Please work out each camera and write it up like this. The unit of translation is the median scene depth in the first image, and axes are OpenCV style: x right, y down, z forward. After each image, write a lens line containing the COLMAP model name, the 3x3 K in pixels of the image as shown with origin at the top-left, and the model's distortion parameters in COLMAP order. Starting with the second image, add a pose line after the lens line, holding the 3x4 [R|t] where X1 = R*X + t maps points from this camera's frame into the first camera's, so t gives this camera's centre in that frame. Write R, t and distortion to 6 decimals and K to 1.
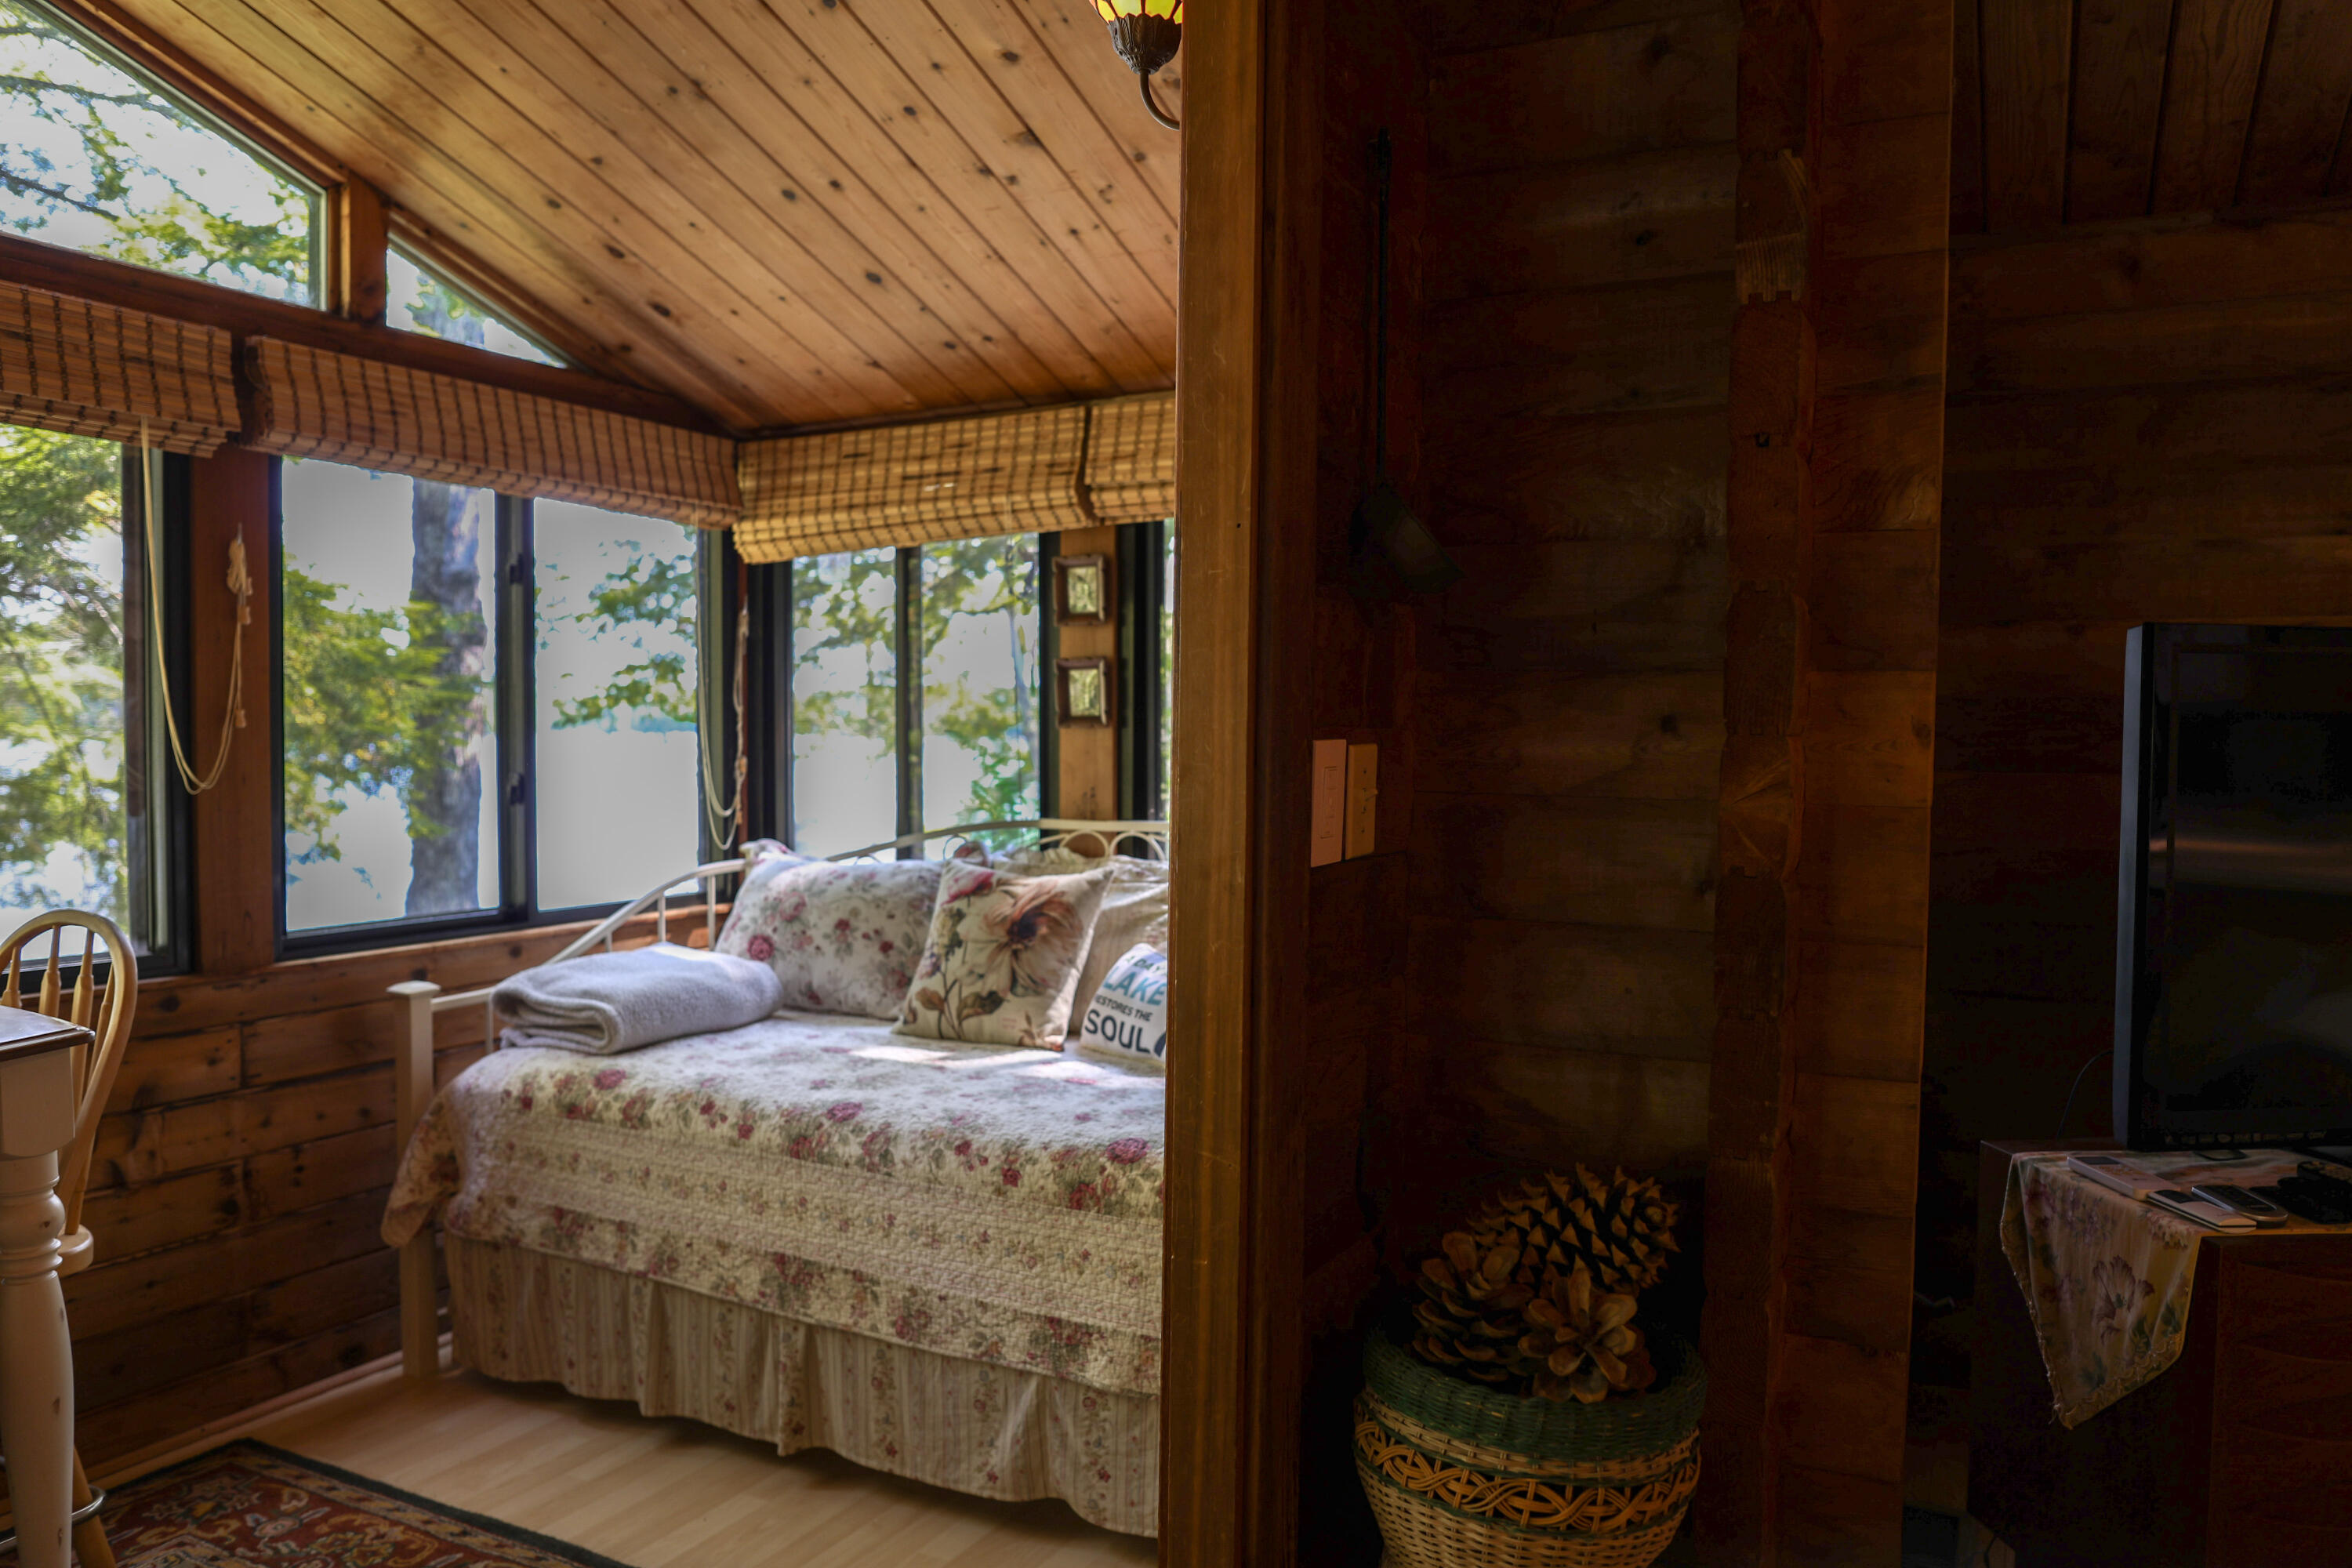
lens RADIAL K [[1620.8, 0, 1176.0], [0, 1620.8, 784.0], [0, 0, 1]] dist [-0.066809, 0.034493]
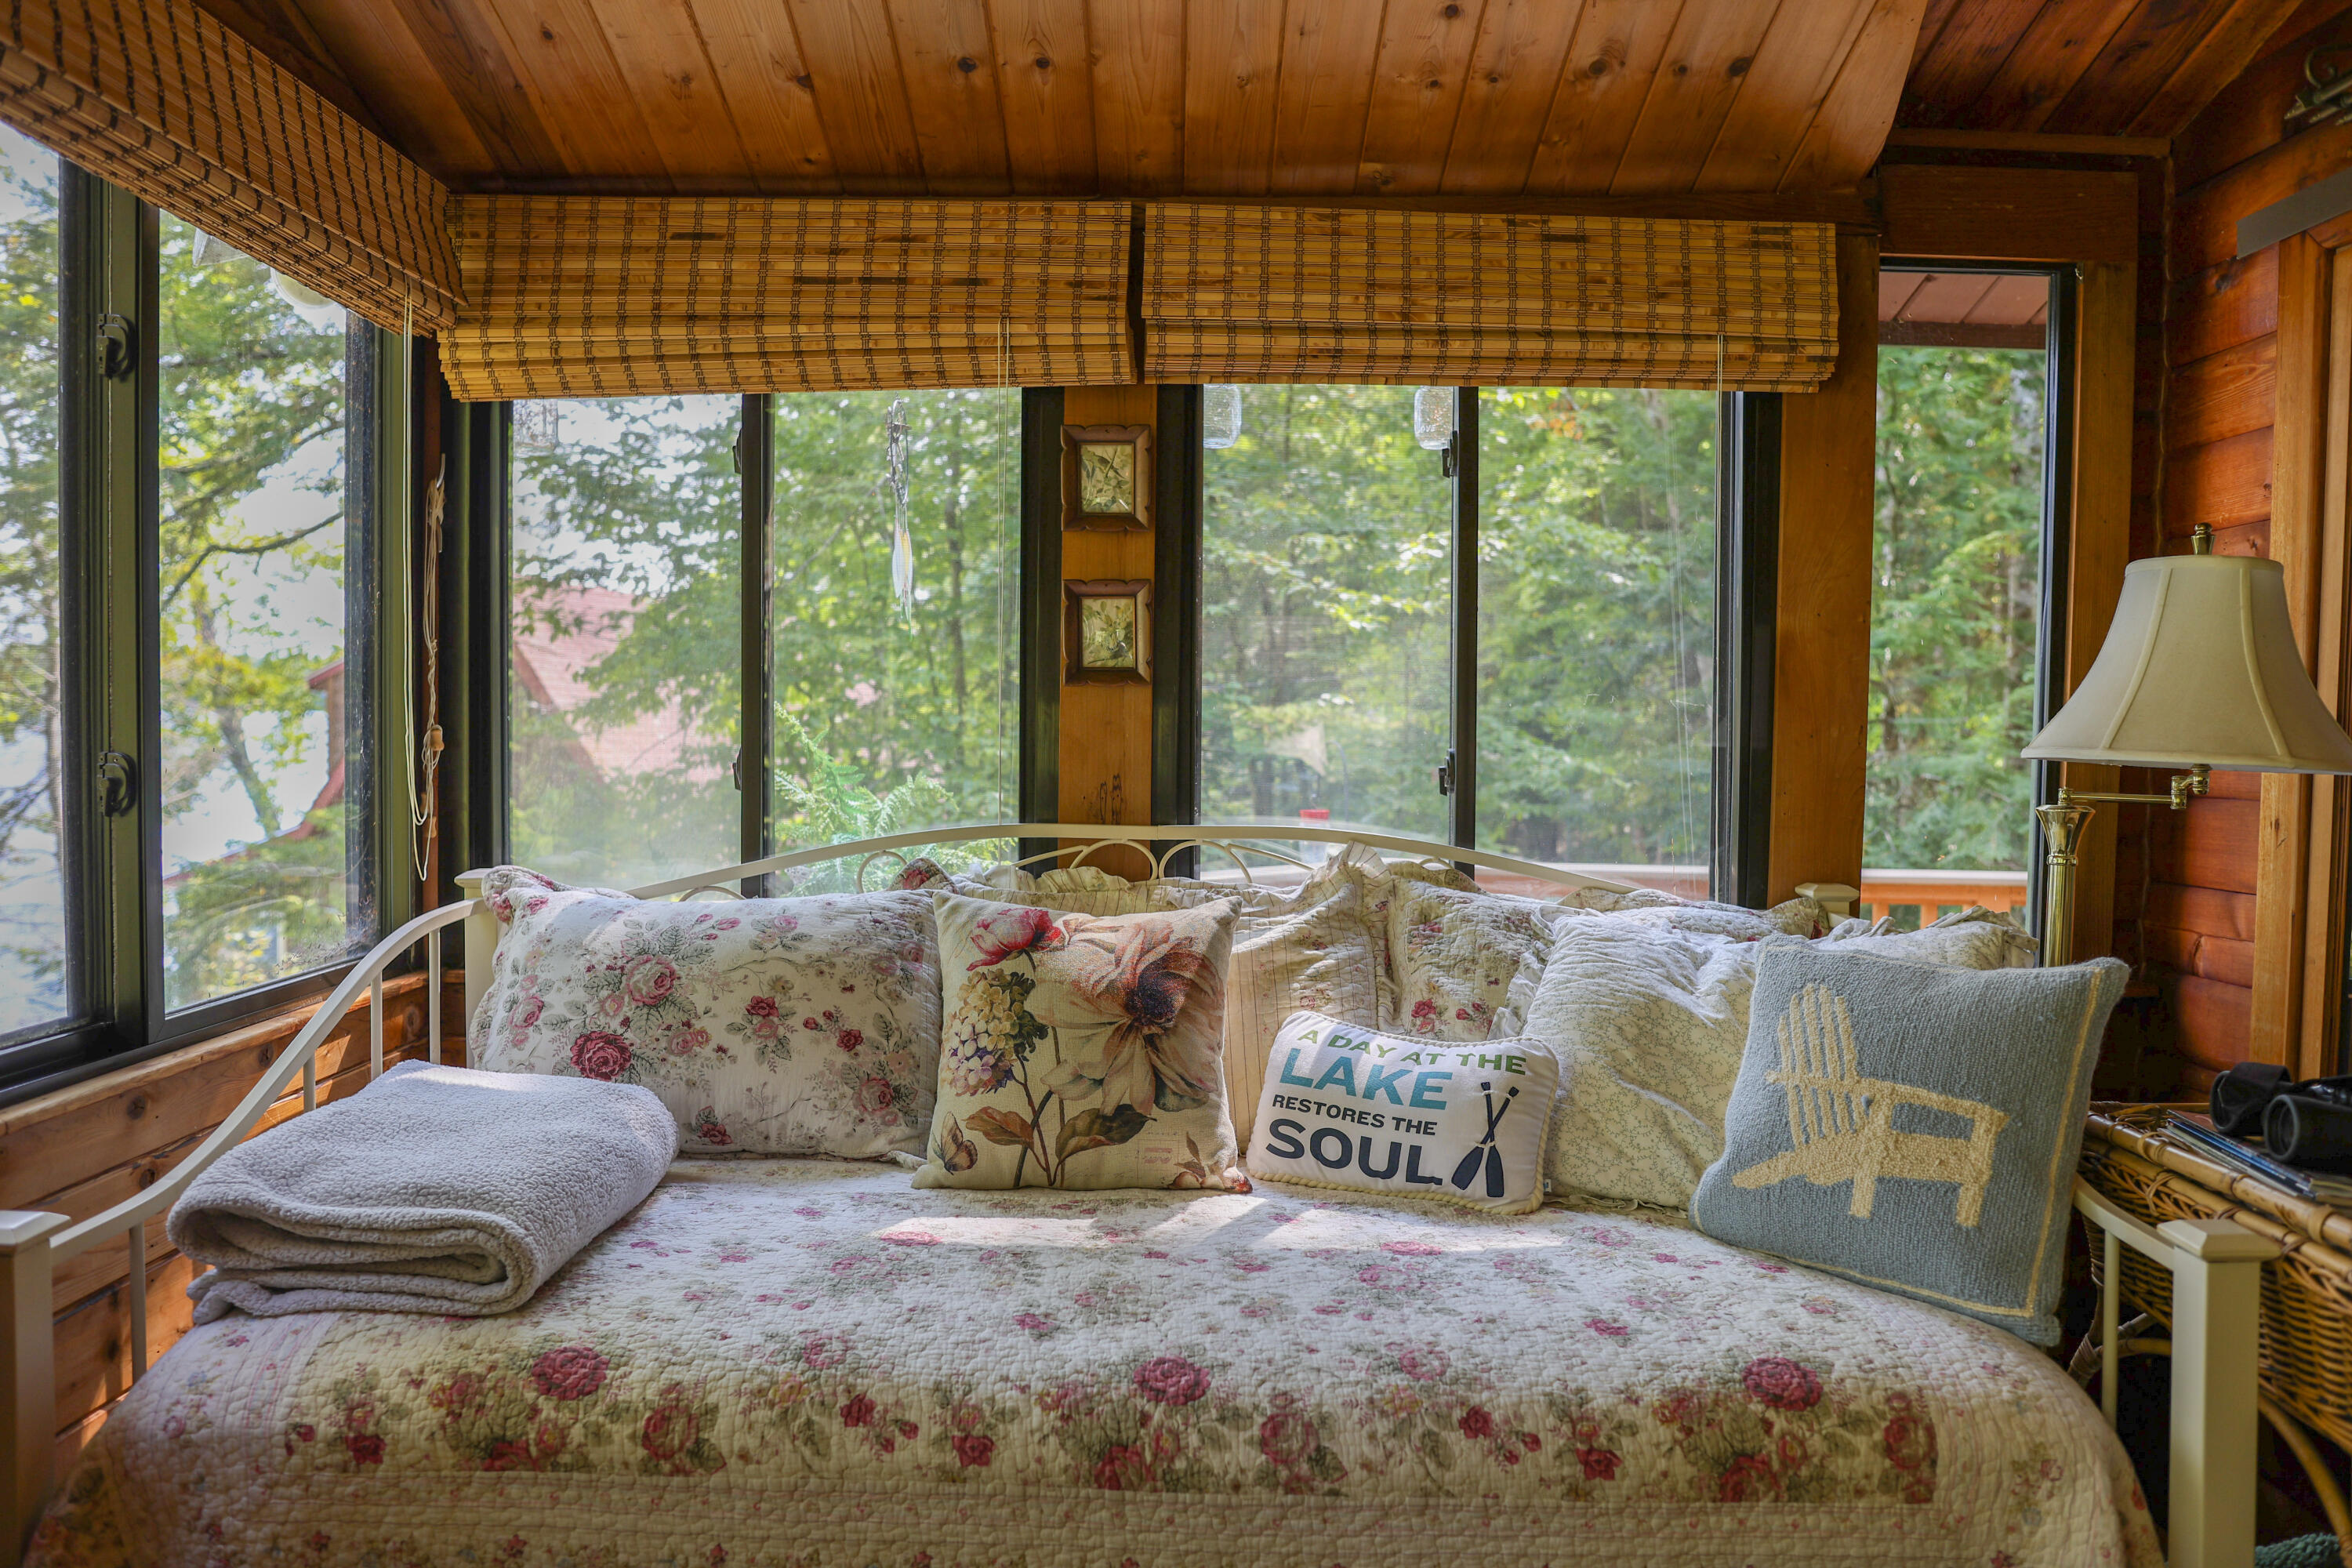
lens RADIAL K [[1620.8, 0, 1176.0], [0, 1620.8, 784.0], [0, 0, 1]] dist [-0.066809, 0.034493]
pose [[0.884814, -0.007944, 0.465876, -0.350758], [0.001662, 0.999902, 0.013894, -0.003533], [-0.465941, -0.011520, 0.884741, 0.405183]]
